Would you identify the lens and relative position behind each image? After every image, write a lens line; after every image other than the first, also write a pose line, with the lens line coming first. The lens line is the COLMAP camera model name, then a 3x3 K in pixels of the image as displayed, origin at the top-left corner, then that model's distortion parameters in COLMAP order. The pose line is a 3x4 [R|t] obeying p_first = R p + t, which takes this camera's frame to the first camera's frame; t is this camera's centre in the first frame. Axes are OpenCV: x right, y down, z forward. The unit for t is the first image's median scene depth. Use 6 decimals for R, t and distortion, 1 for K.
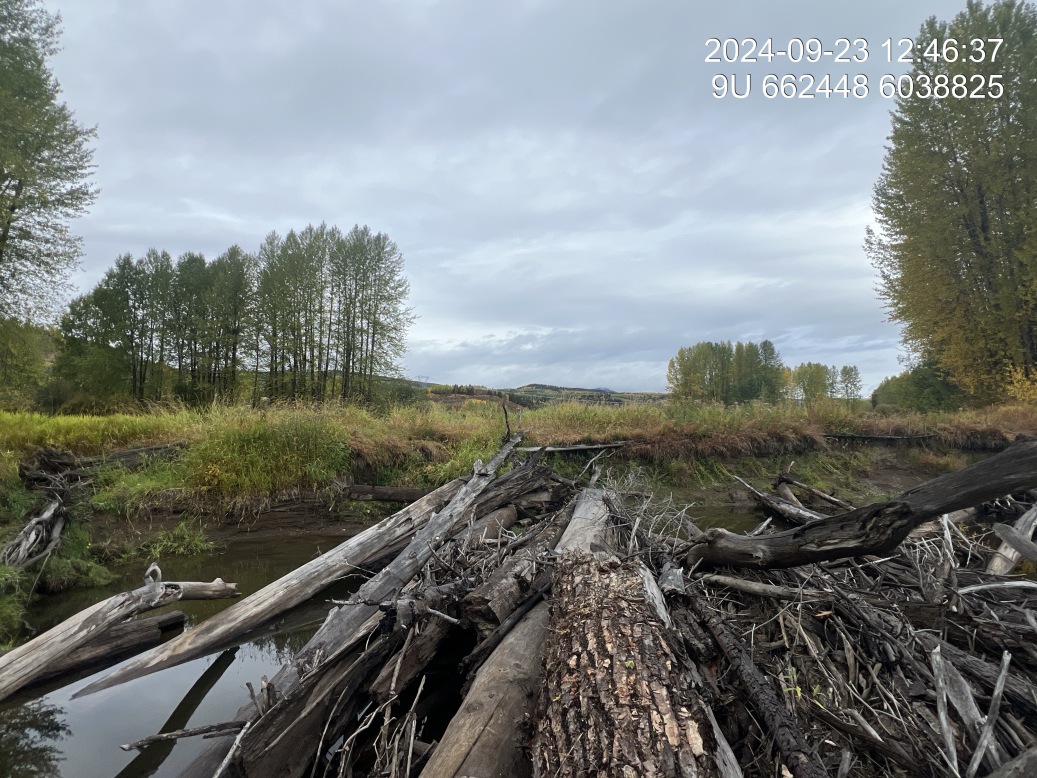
lens RADIAL K [[530.3, 0, 516.4], [0, 530.3, 386.9], [0, 0, 1]] dist [-0.003806, 0.001042]
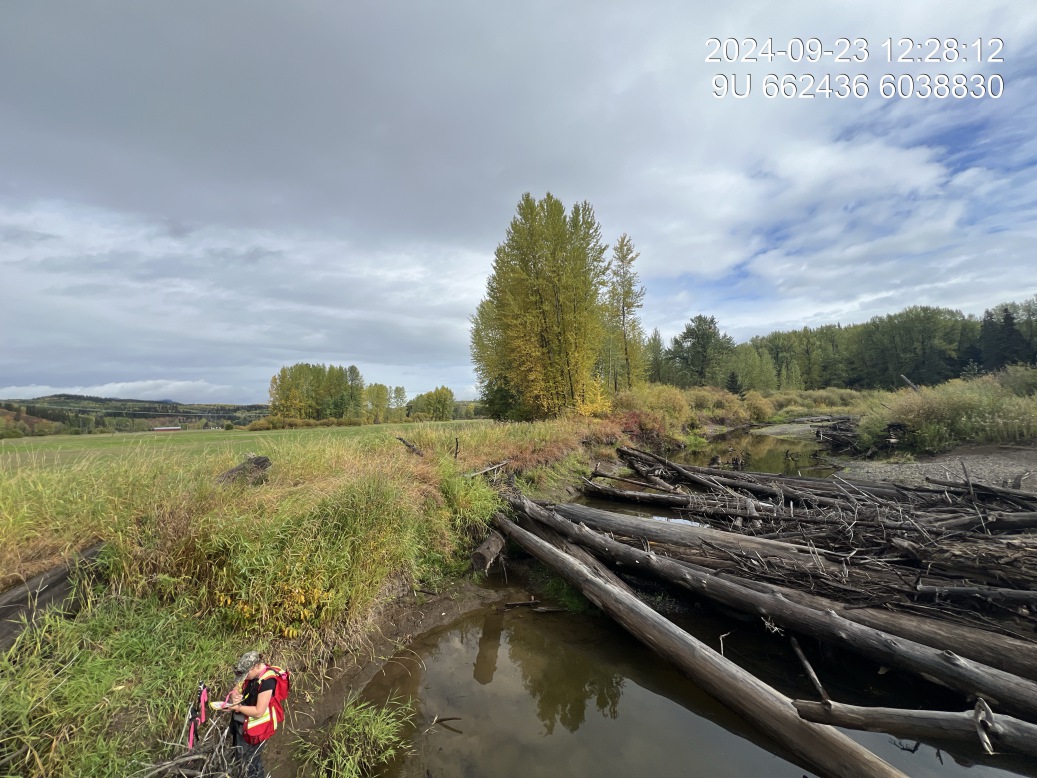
lens RADIAL K [[413.5, 0, 516.6], [0, 413.5, 385.7], [0, 0, 1]] dist [-0.000969, -0.000014]
pose [[0.642697, 0.034802, 0.765330, -0.477524], [-0.009259, 0.999248, -0.037663, -0.031118], [-0.766065, 0.017120, 0.642536, 0.331018]]
